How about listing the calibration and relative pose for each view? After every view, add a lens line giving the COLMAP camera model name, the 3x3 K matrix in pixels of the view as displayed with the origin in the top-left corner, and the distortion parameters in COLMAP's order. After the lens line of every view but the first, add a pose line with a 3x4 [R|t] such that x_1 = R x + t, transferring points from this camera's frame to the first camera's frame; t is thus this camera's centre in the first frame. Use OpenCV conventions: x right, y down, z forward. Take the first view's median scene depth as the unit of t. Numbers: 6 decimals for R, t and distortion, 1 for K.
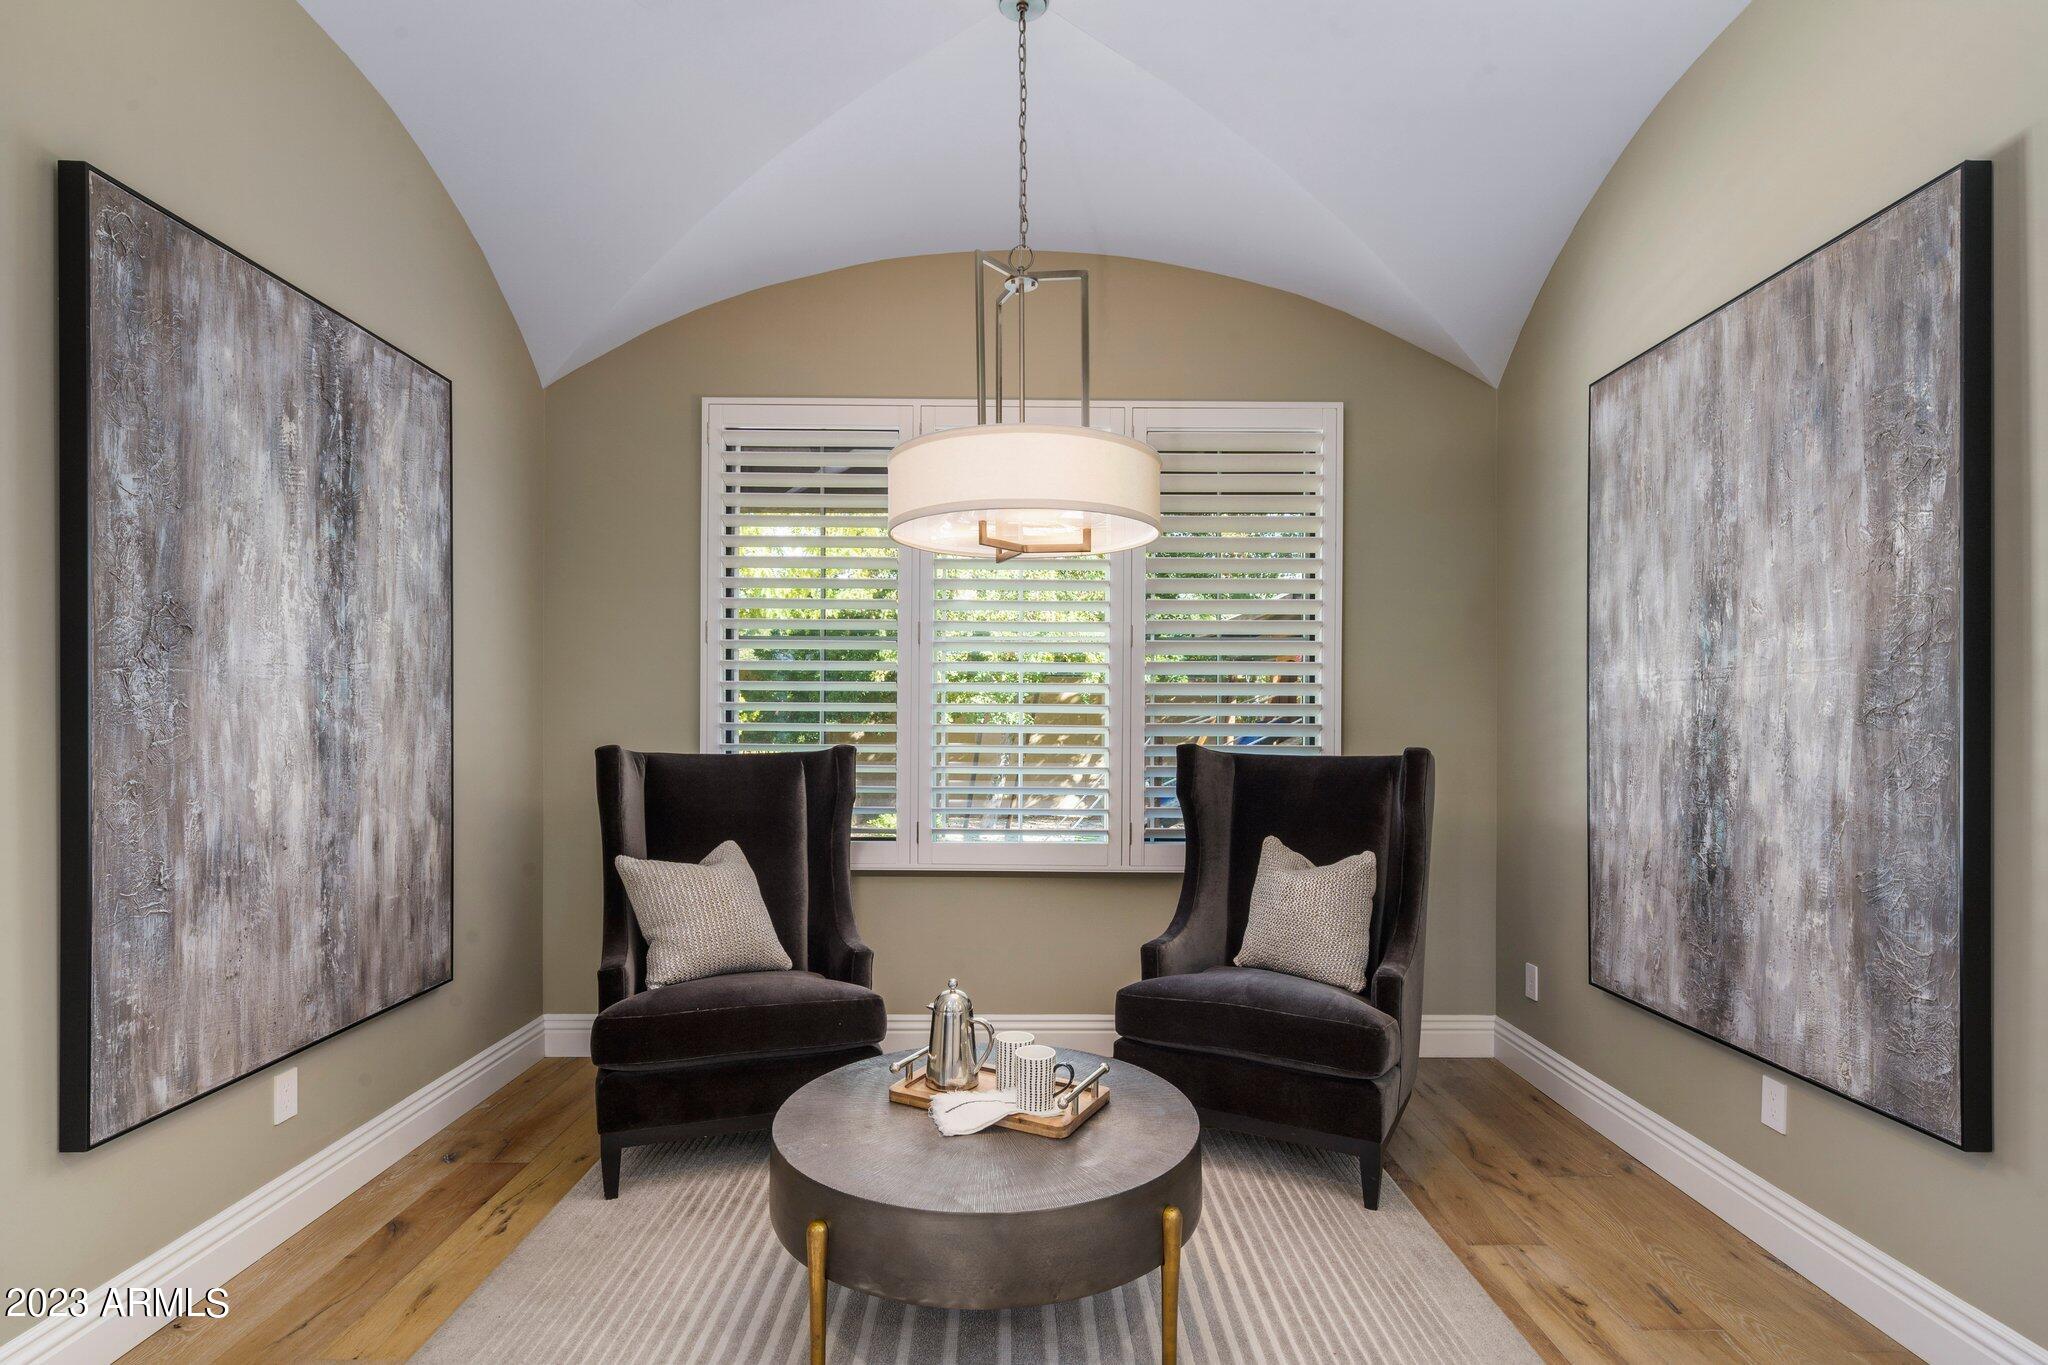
lens RADIAL K [[1010.4, 0, 1019.1], [0, 1010.4, 735.4], [0, 0, 1]] dist [0.002071, -0.000519]
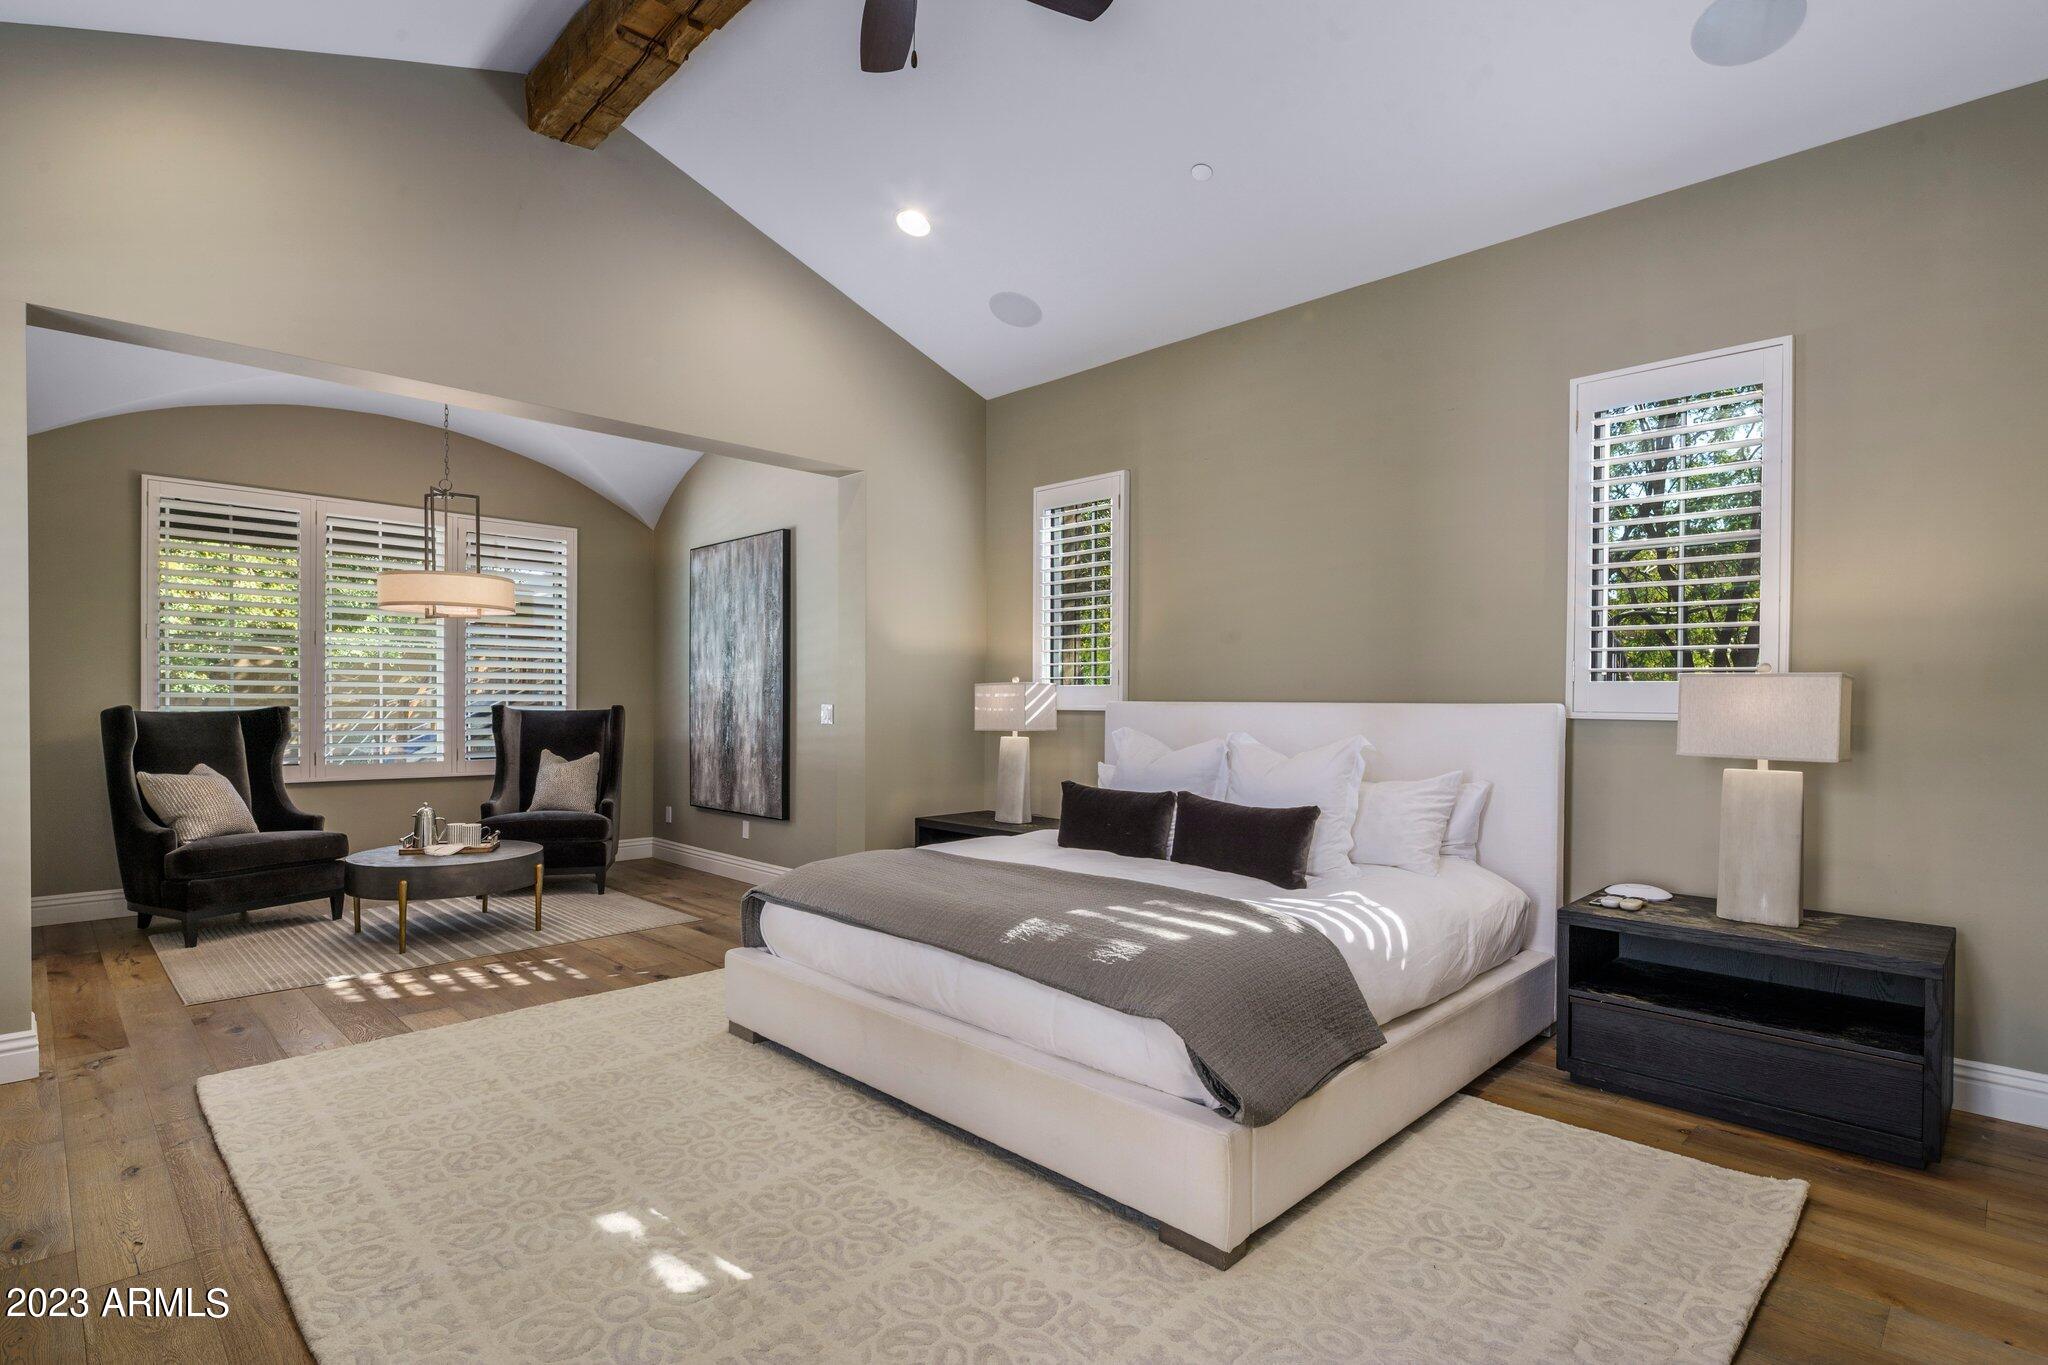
lens RADIAL K [[1010.4, 0, 1023.0], [0, 1010.4, 698.3], [0, 0, 1]] dist [0.002071, -0.000519]
pose [[0.709967, 0.002683, 0.704230, -0.664037], [0.003220, 0.999970, -0.007056, 0.019720], [-0.704228, 0.007277, 0.709937, -1.488876]]
